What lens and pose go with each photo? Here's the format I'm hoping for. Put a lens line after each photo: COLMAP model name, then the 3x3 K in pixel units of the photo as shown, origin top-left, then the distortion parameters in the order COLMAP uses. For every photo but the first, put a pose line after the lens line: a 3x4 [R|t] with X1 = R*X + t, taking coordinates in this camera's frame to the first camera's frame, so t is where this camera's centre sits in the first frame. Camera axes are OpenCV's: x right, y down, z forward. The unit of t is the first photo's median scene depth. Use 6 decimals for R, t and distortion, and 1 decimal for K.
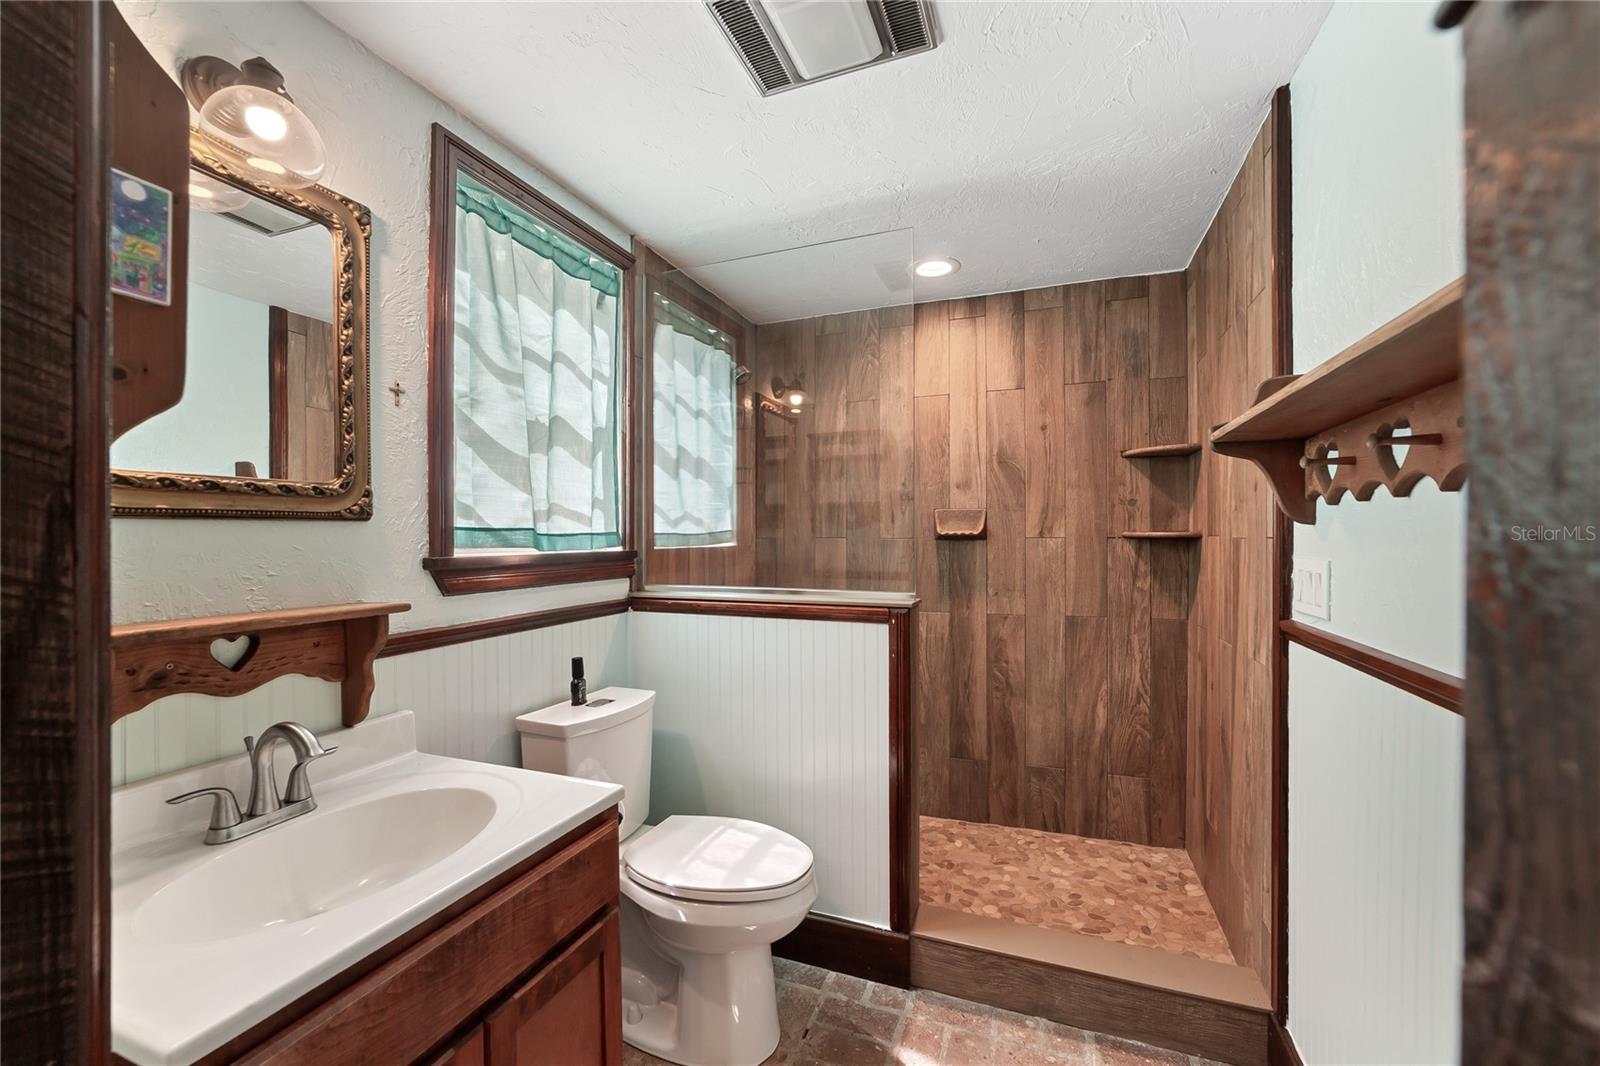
lens RADIAL K [[614.8, 0, 800.4], [0, 614.8, 540.0], [0, 0, 1]] dist [-0.028890, 0.008312]
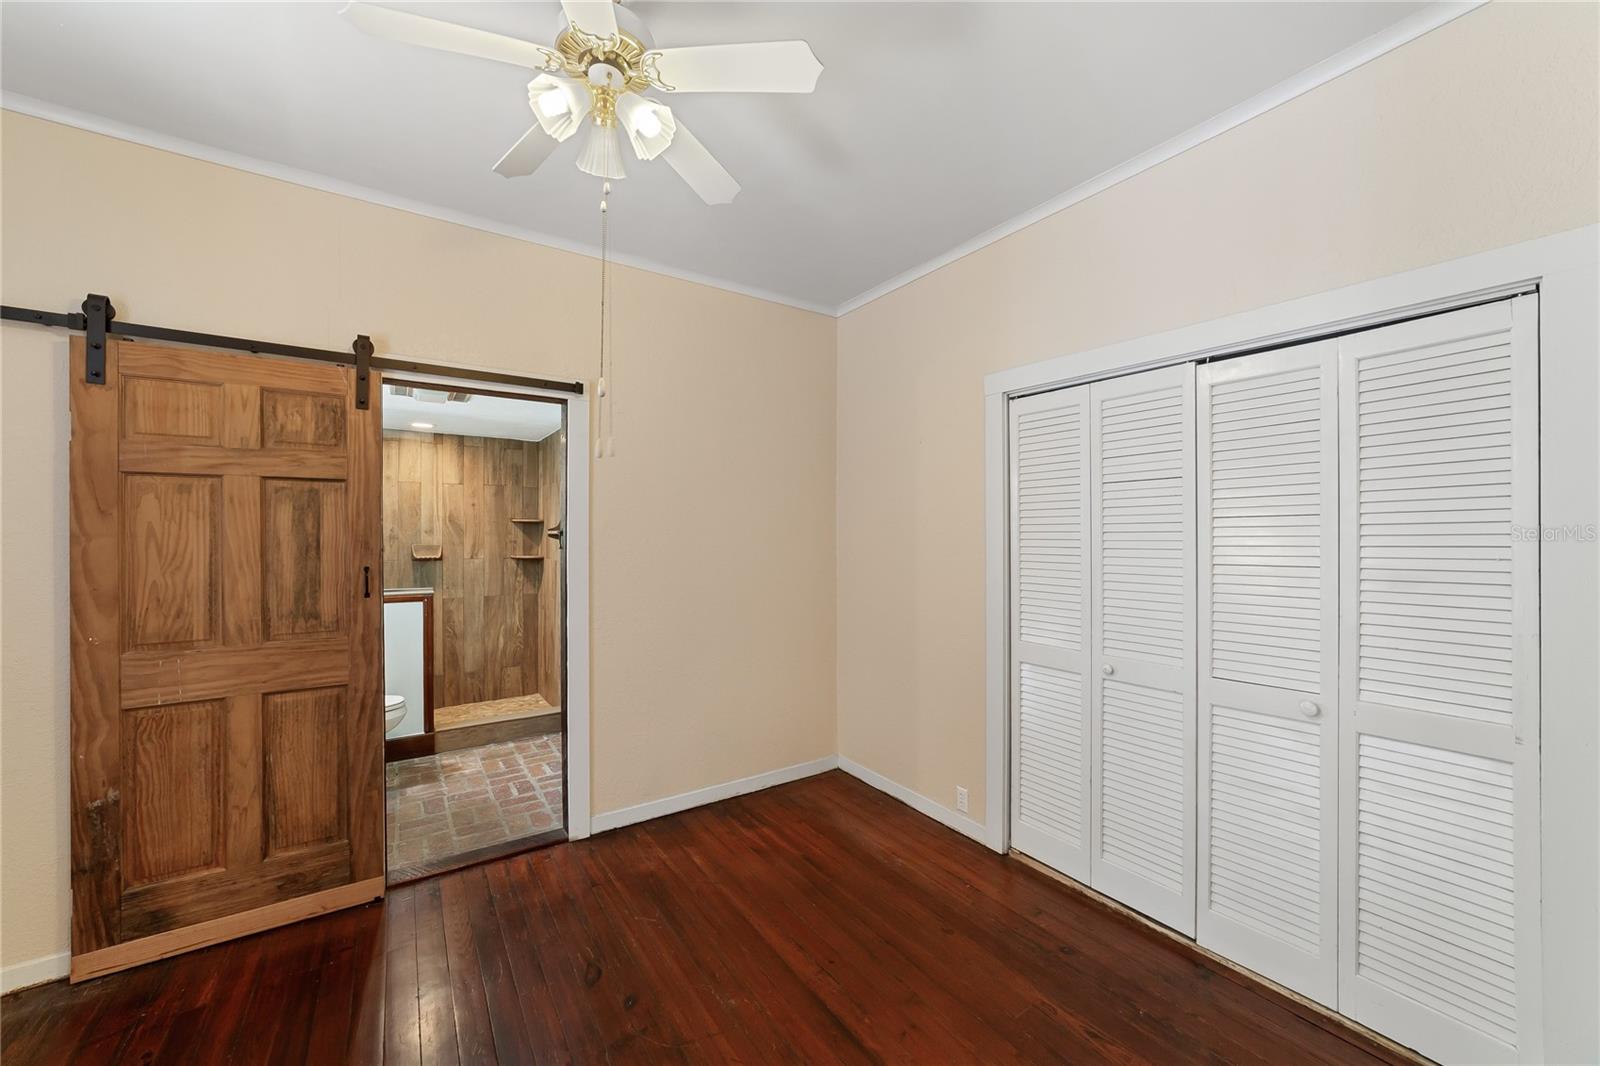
lens RADIAL K [[614.8, 0, 800.4], [0, 614.8, 540.0], [0, 0, 1]] dist [-0.028890, 0.008312]
pose [[0.559074, -0.002615, 0.829113, -0.690637], [-0.004922, 0.999967, 0.006472, -0.086389], [-0.829103, -0.007700, 0.559043, -1.059013]]
